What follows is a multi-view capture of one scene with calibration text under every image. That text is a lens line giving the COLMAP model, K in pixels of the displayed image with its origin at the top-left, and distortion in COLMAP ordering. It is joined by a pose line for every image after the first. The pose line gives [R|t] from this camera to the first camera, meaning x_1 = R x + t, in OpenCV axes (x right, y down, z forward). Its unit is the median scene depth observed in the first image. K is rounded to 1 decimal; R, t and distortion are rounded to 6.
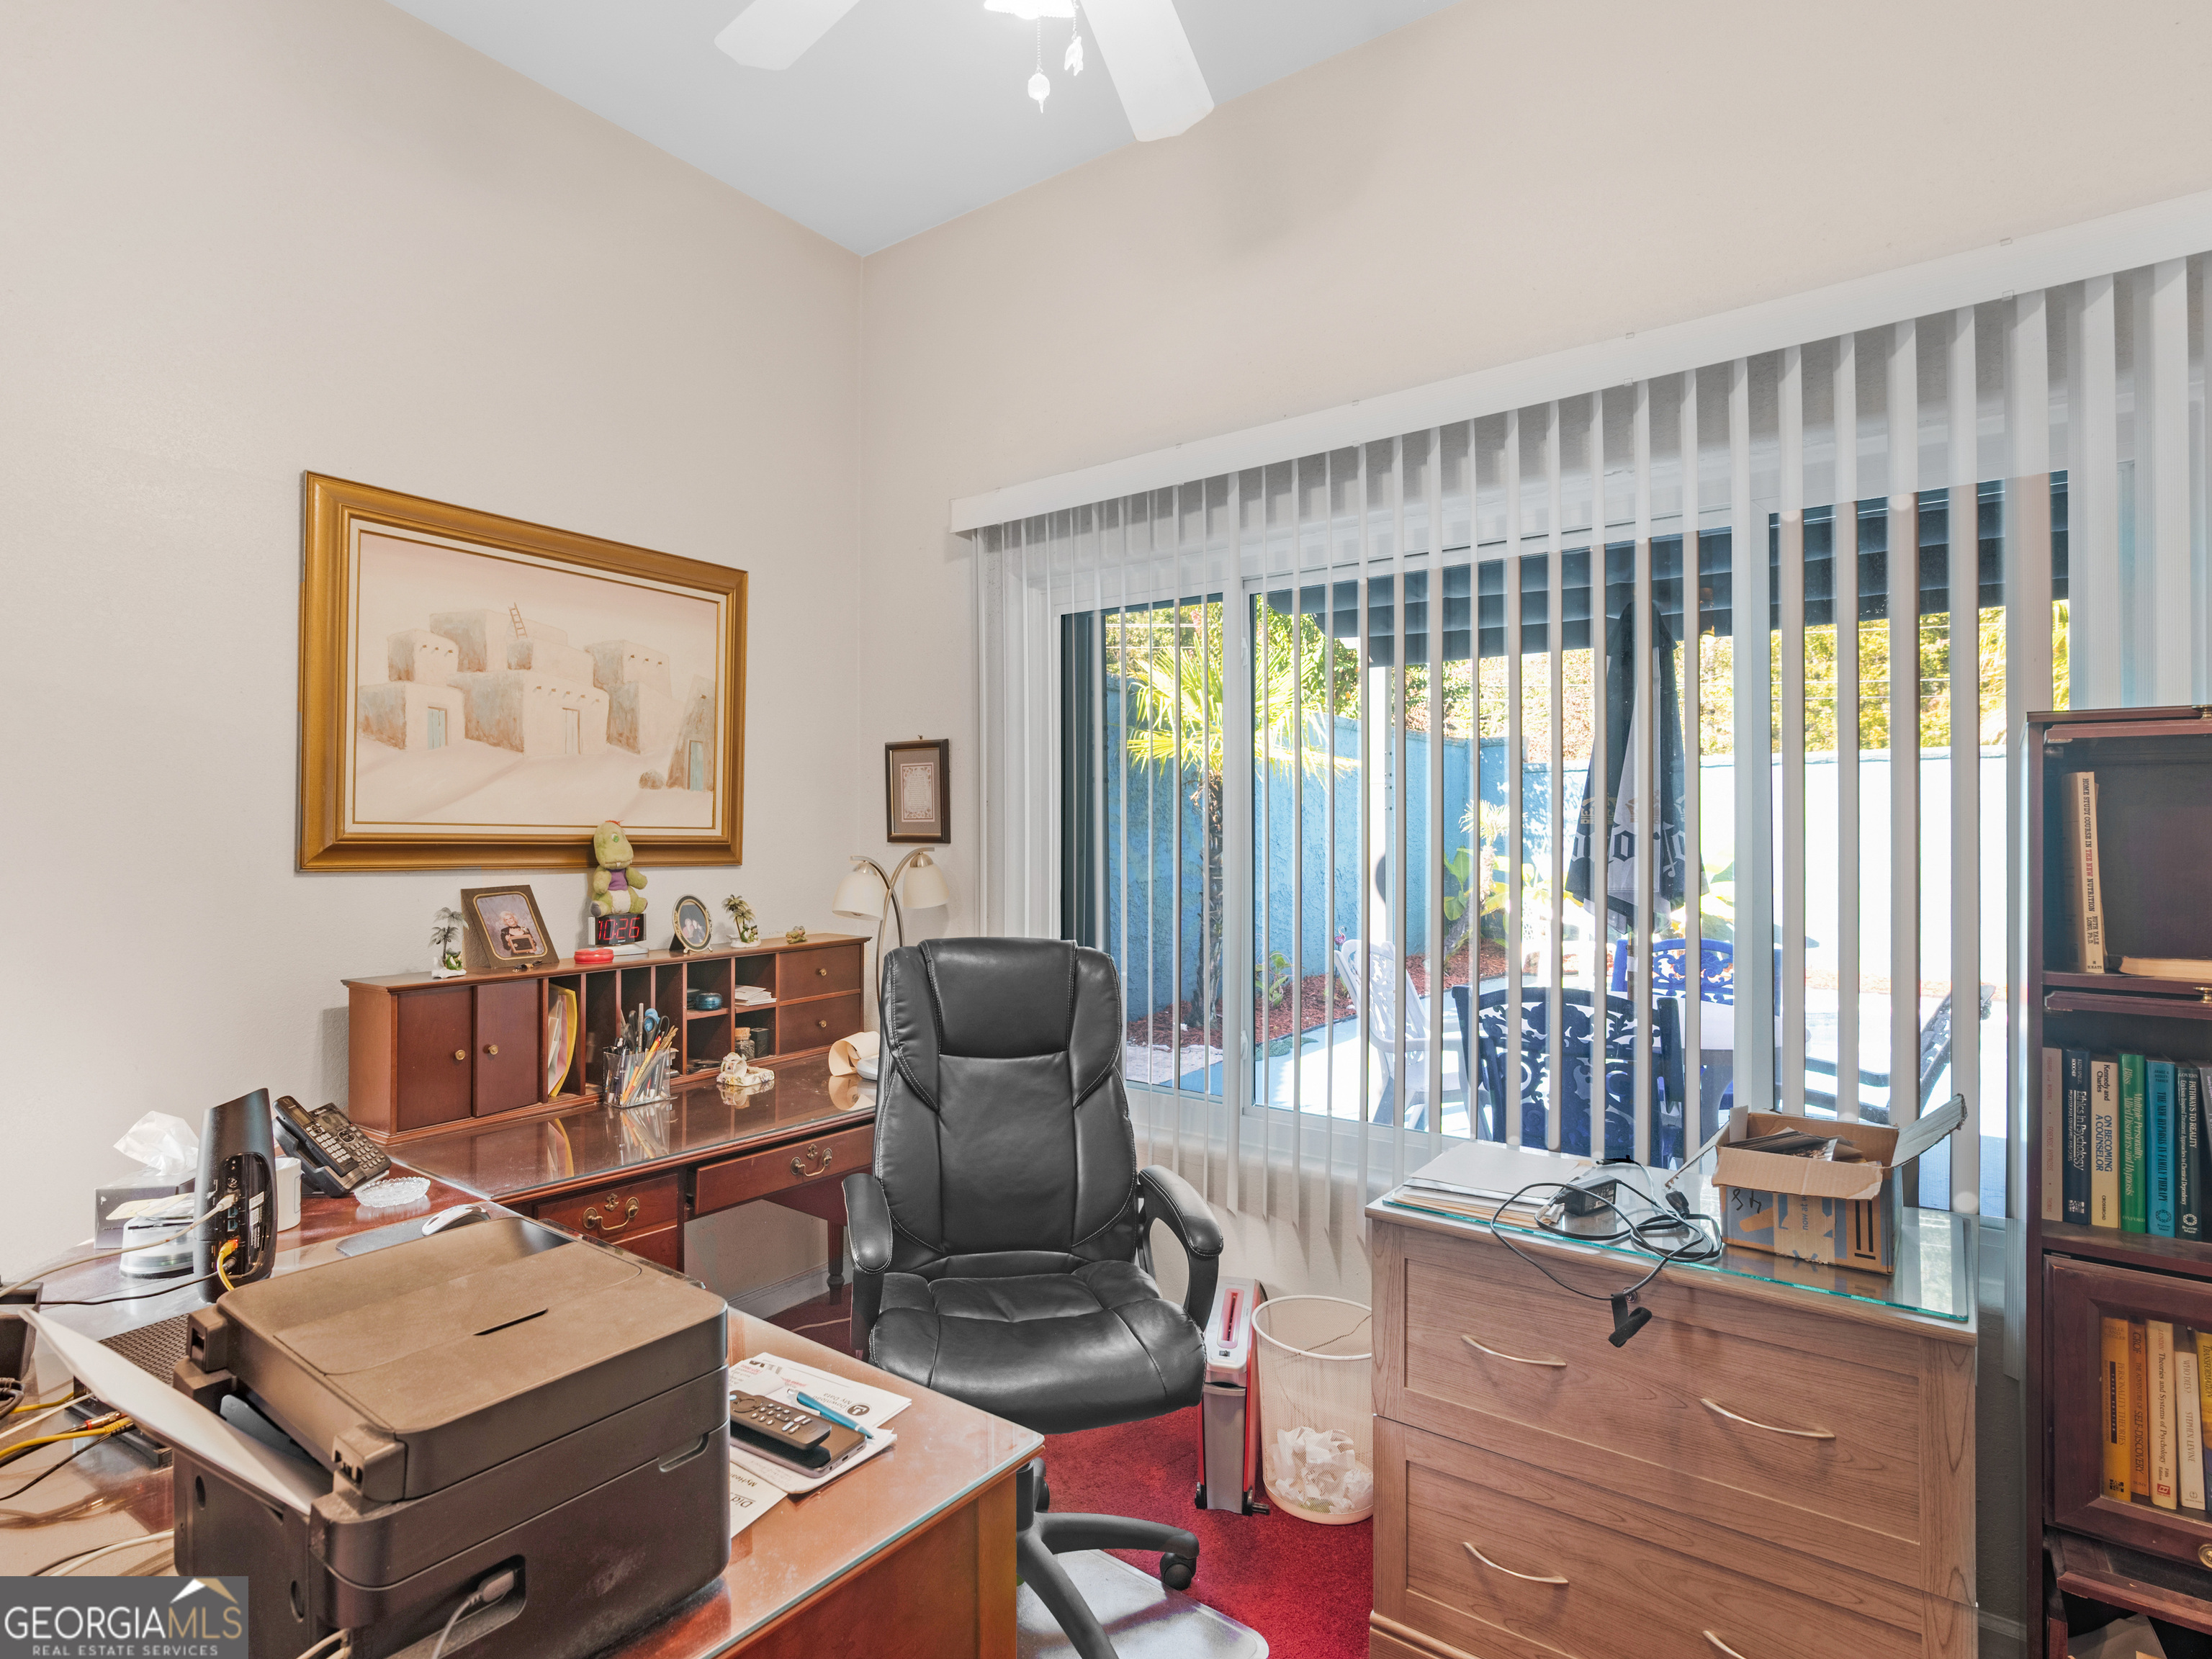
lens RADIAL K [[1124.7, 0, 1060.1], [0, 1124.7, 819.2], [0, 0, 1]] dist [0.002338, 0.000370]
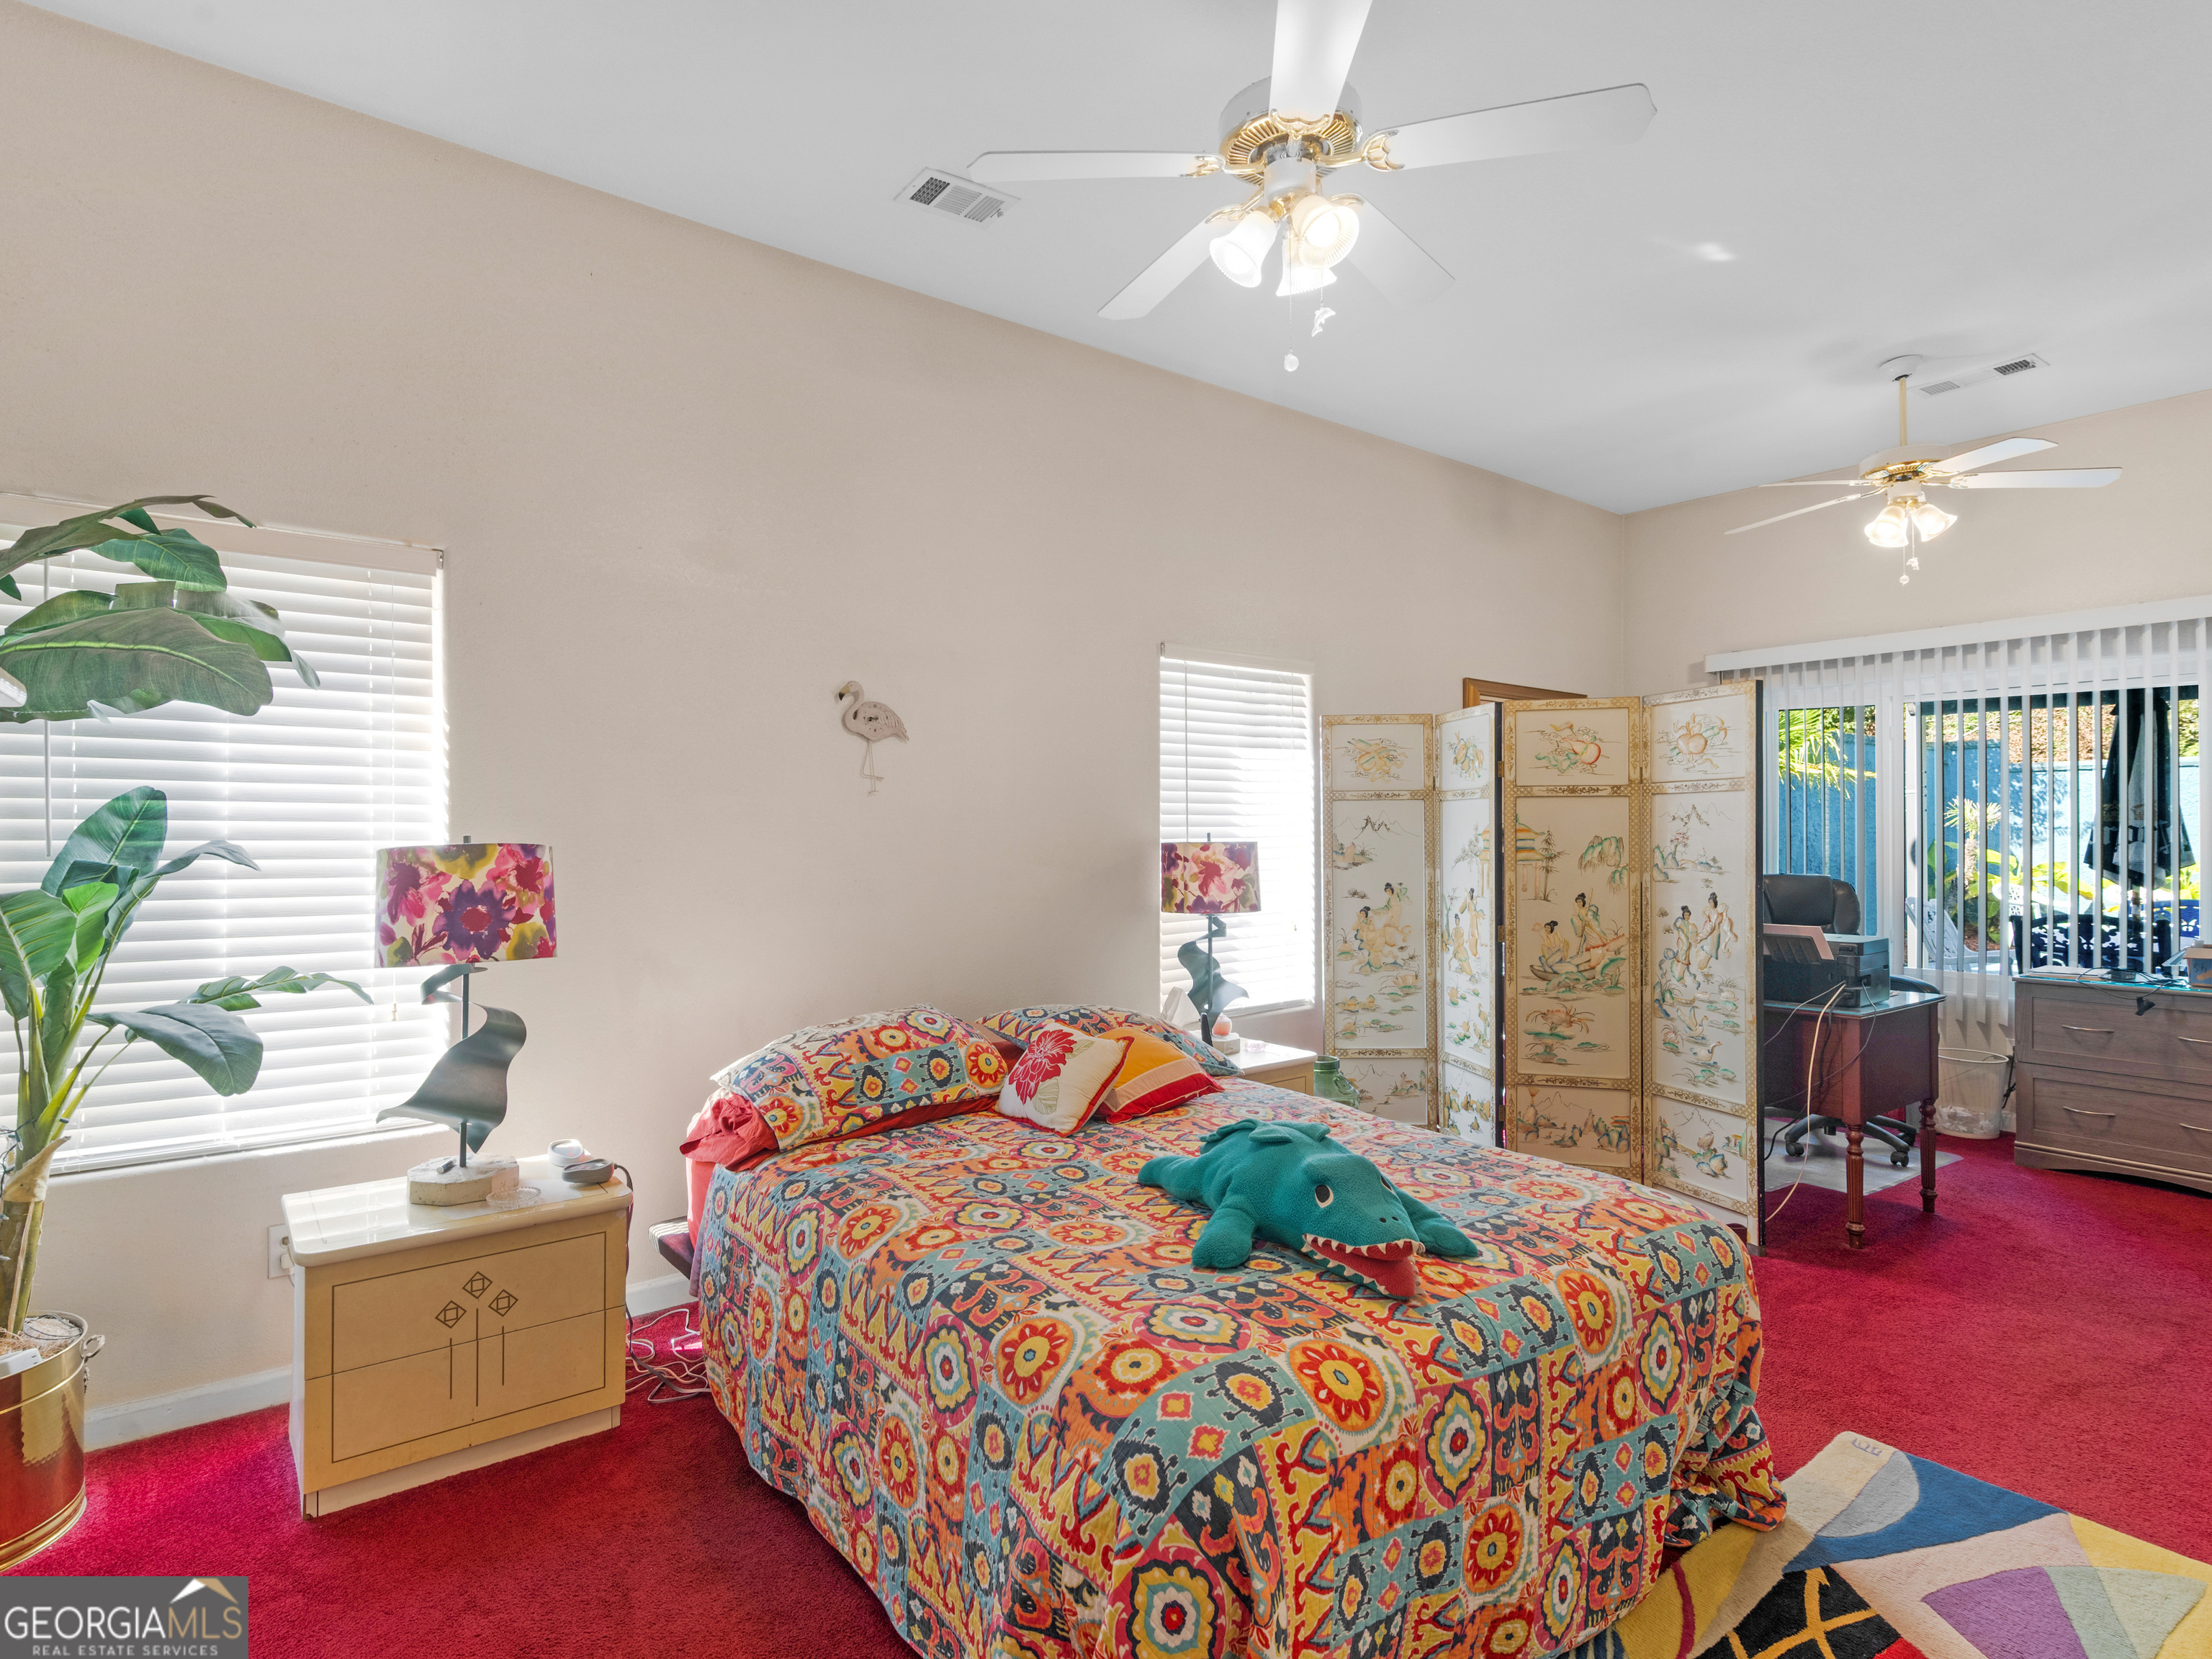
lens RADIAL K [[1124.7, 0, 1060.1], [0, 1124.7, 819.2], [0, 0, 1]] dist [0.002338, 0.000370]
pose [[0.960375, -0.004518, -0.278675, -0.870167], [0.005389, 0.999983, 0.002361, -0.017341], [0.278659, -0.003769, 0.960383, -1.632449]]
